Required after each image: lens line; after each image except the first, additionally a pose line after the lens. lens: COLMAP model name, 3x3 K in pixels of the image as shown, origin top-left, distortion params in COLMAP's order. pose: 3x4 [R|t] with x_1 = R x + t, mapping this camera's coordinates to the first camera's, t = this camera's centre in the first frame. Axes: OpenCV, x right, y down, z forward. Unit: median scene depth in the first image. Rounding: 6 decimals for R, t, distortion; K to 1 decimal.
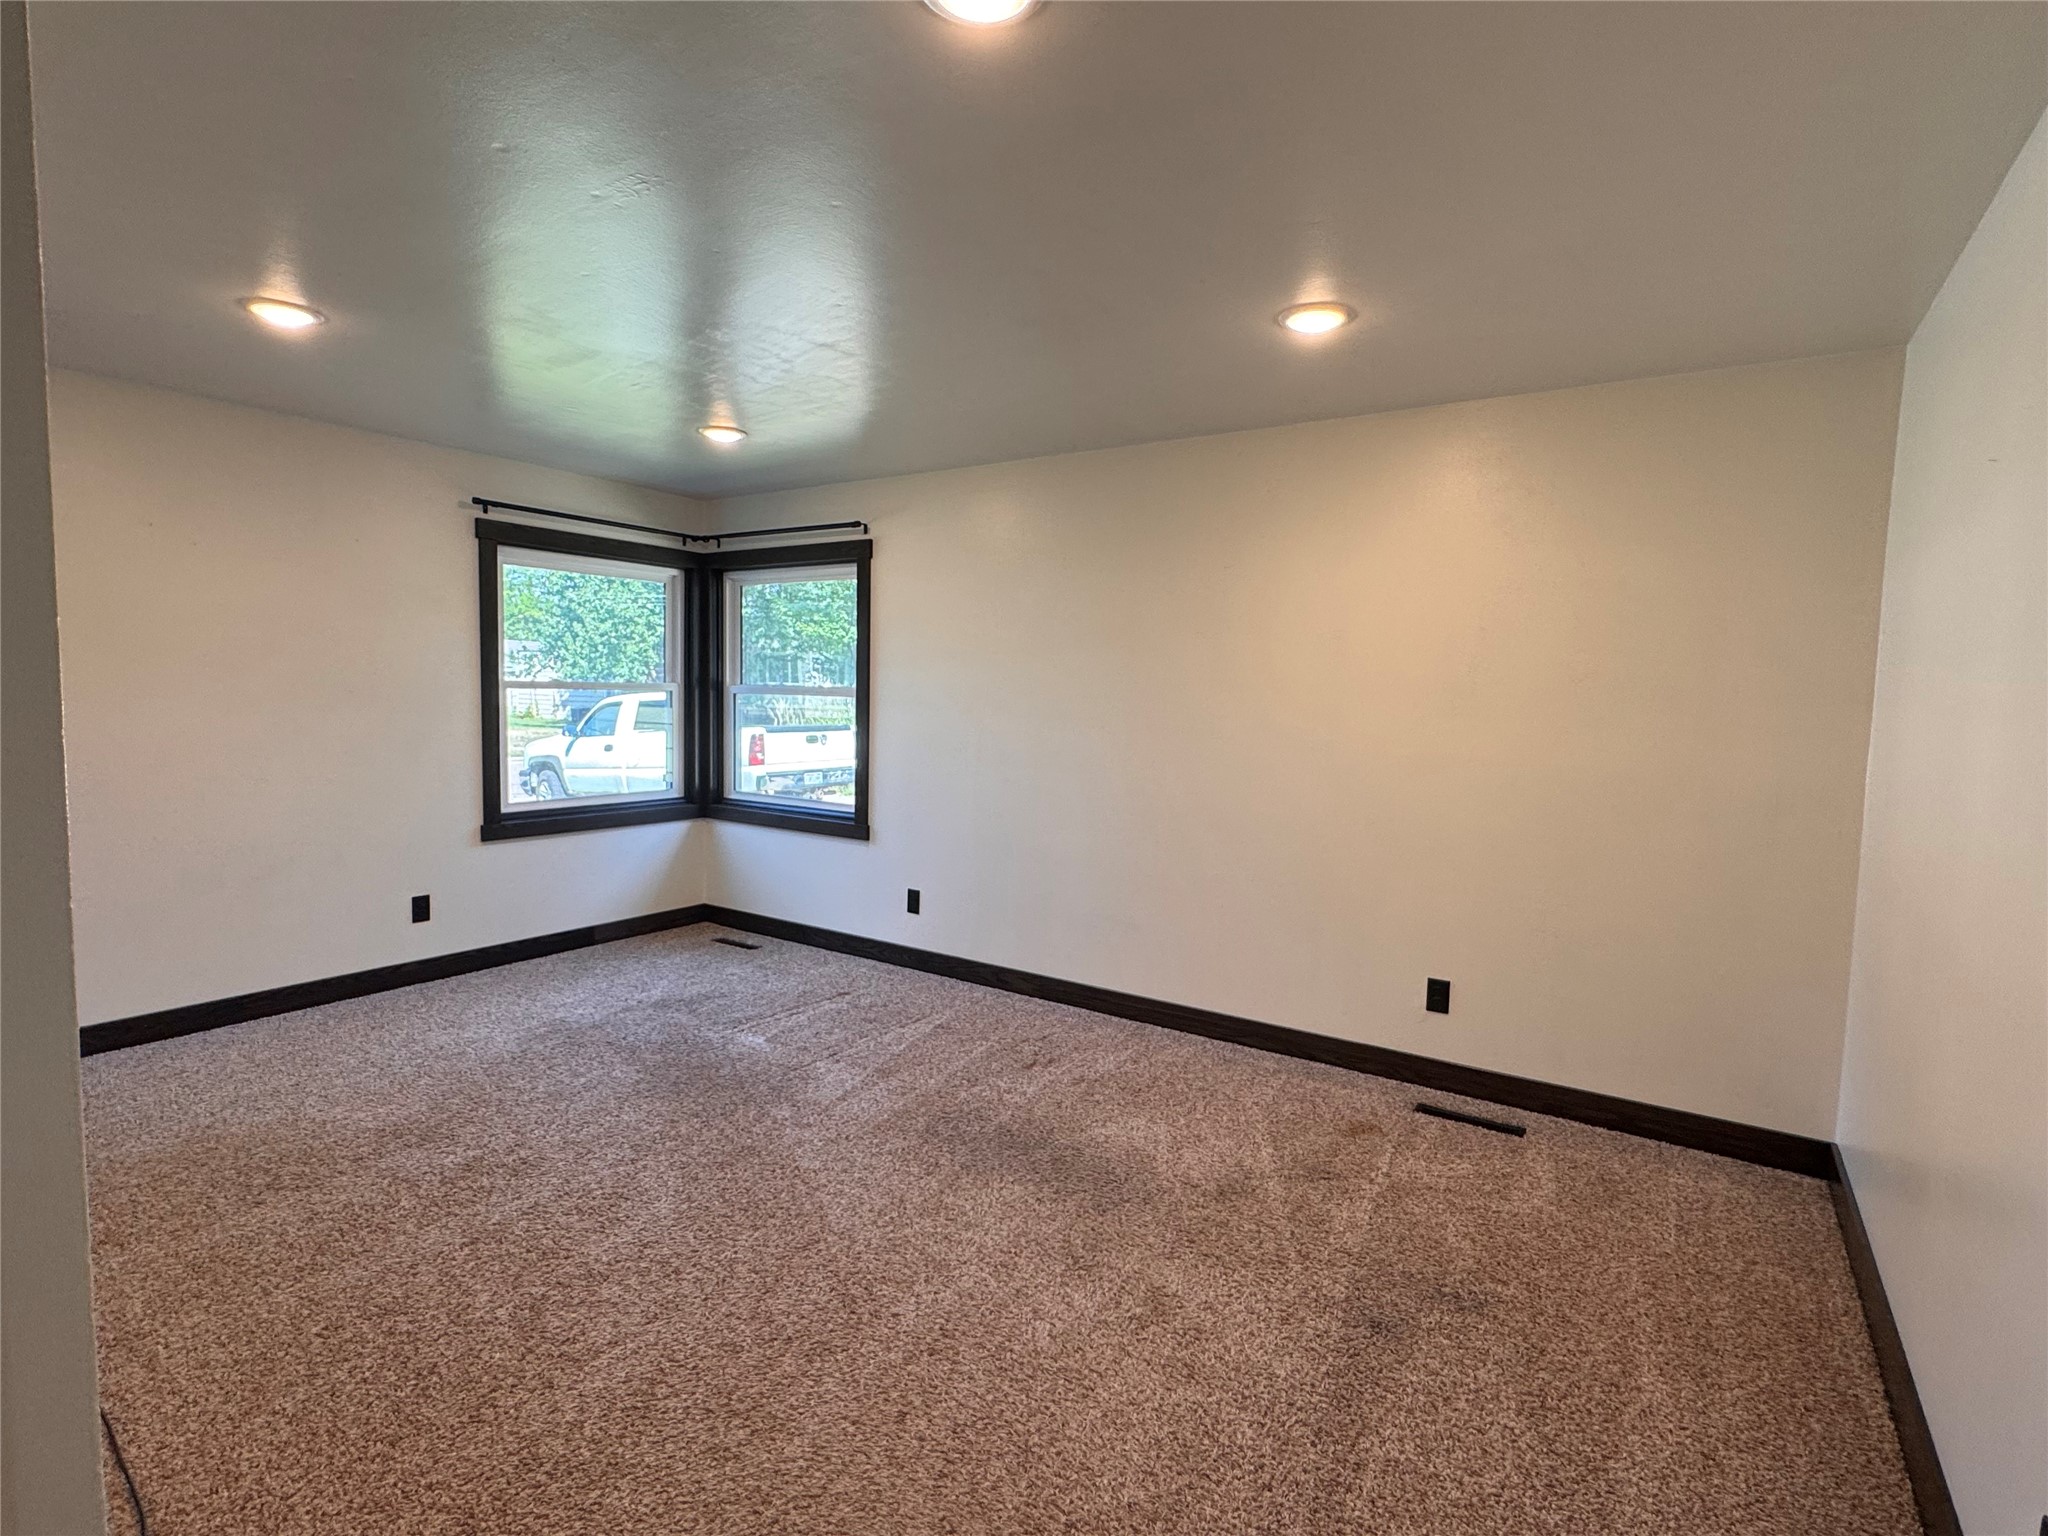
lens RADIAL K [[1004.5, 0, 1016.8], [0, 1004.5, 757.4], [0, 0, 1]] dist [-0.018689, -0.000864]
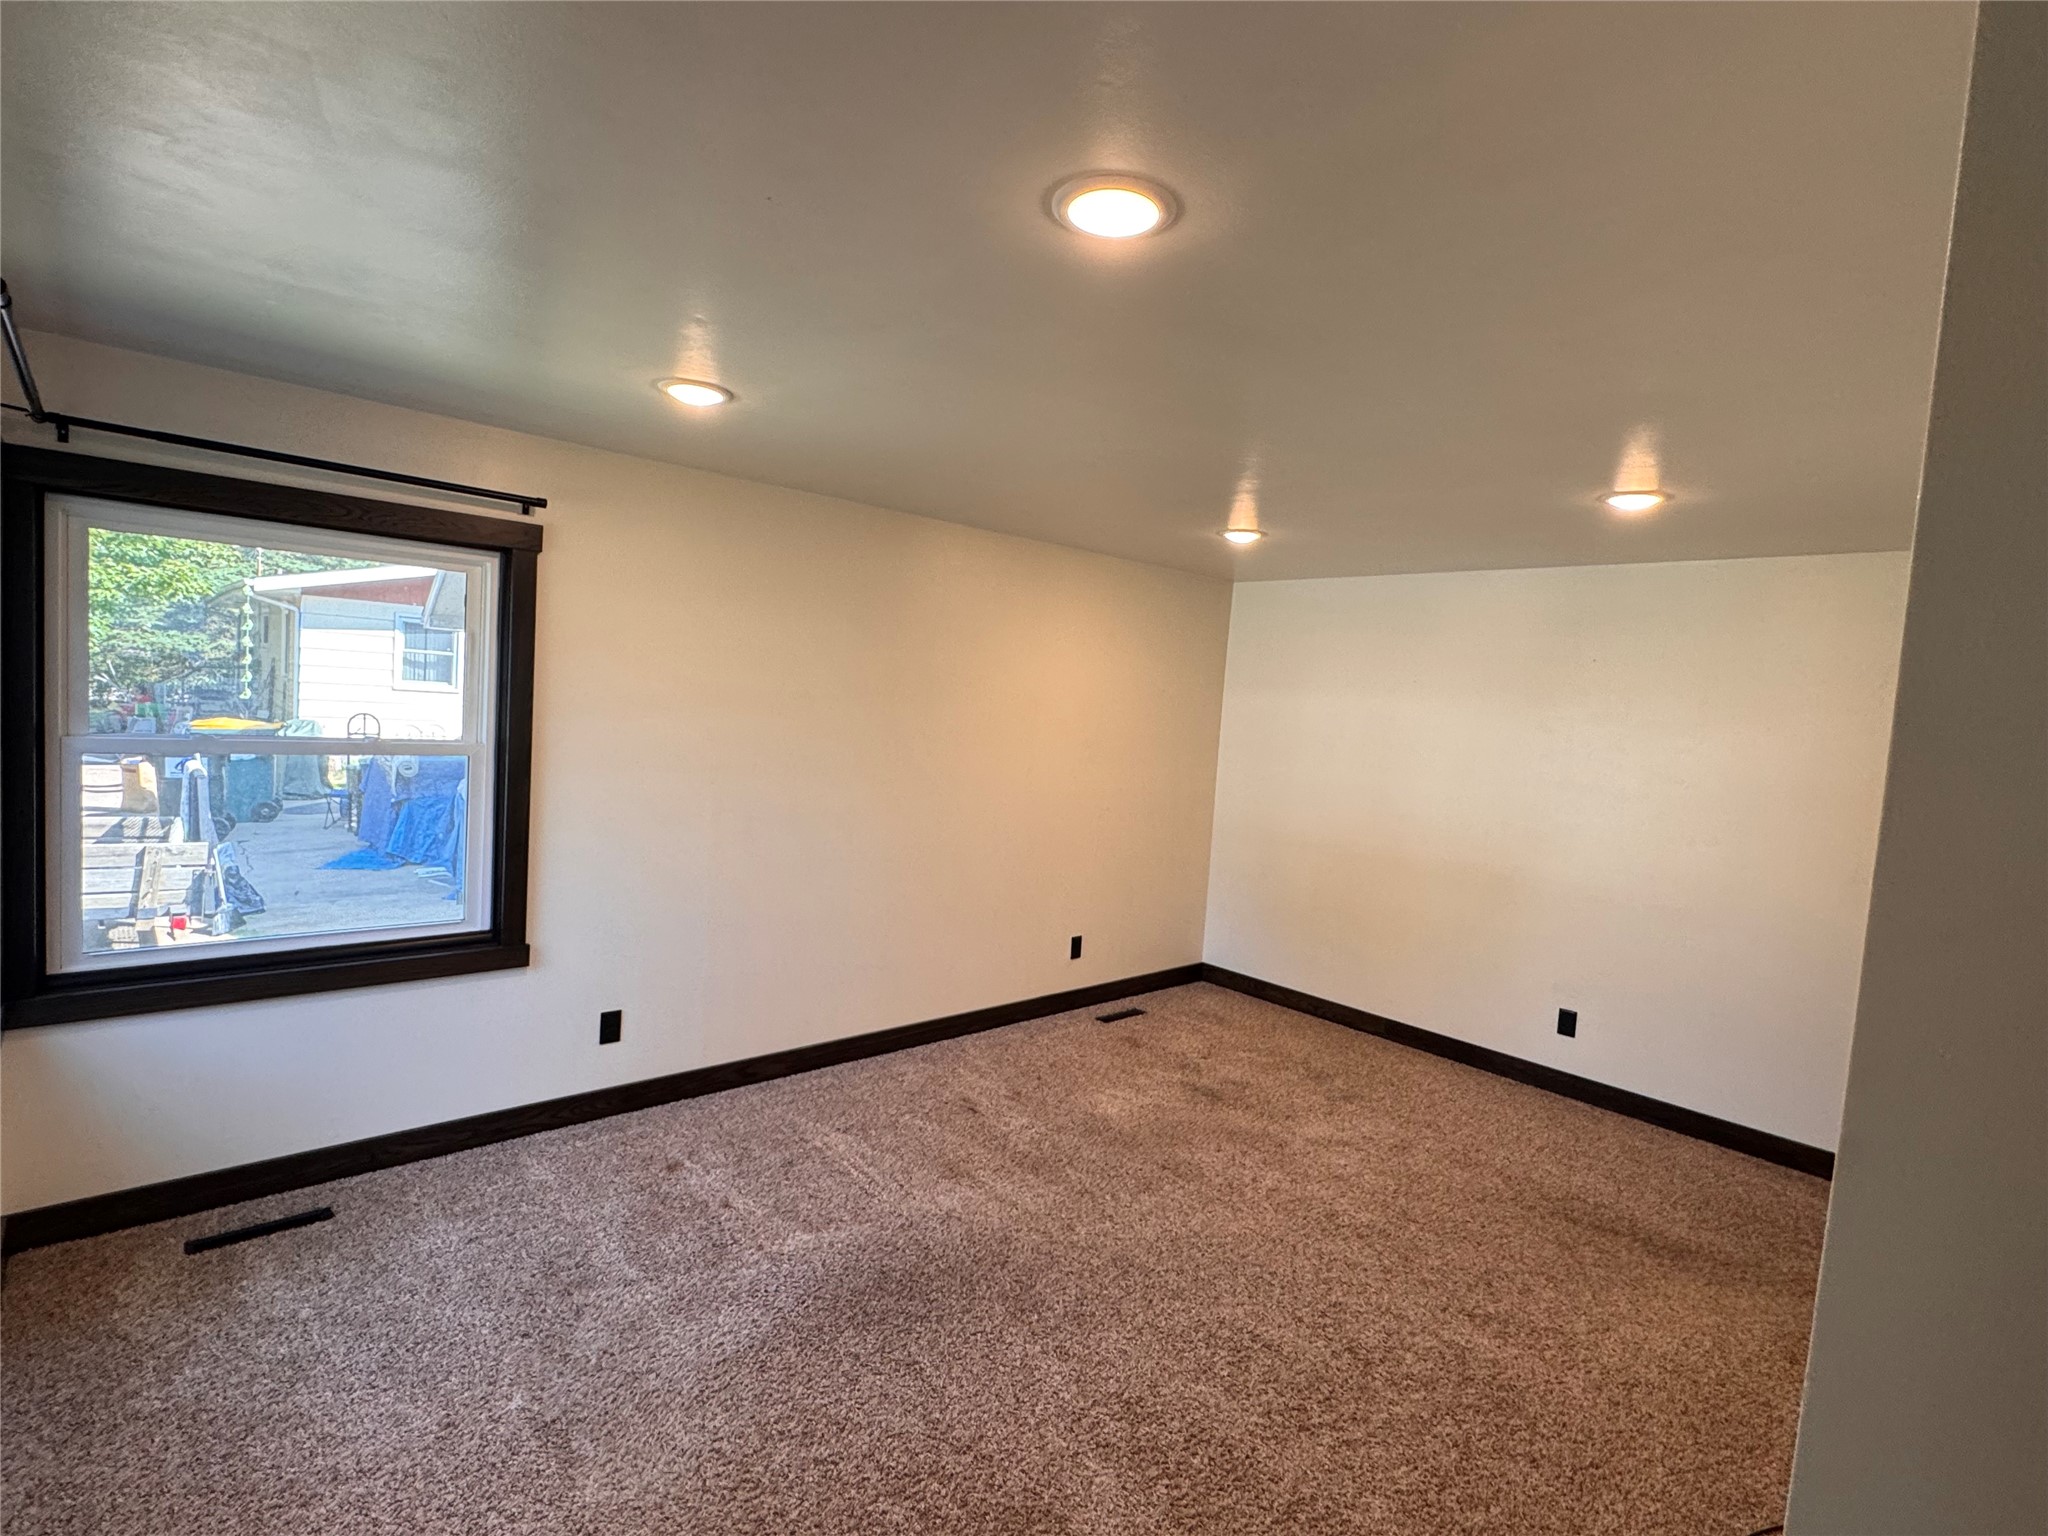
lens RADIAL K [[1004.5, 0, 1016.4], [0, 1004.5, 772.8], [0, 0, 1]] dist [-0.018689, -0.000864]
pose [[0.236959, -0.081083, 0.968130, -0.735482], [0.013187, 0.996688, 0.080247, -0.100872], [-0.971430, -0.006249, 0.237243, 0.529815]]
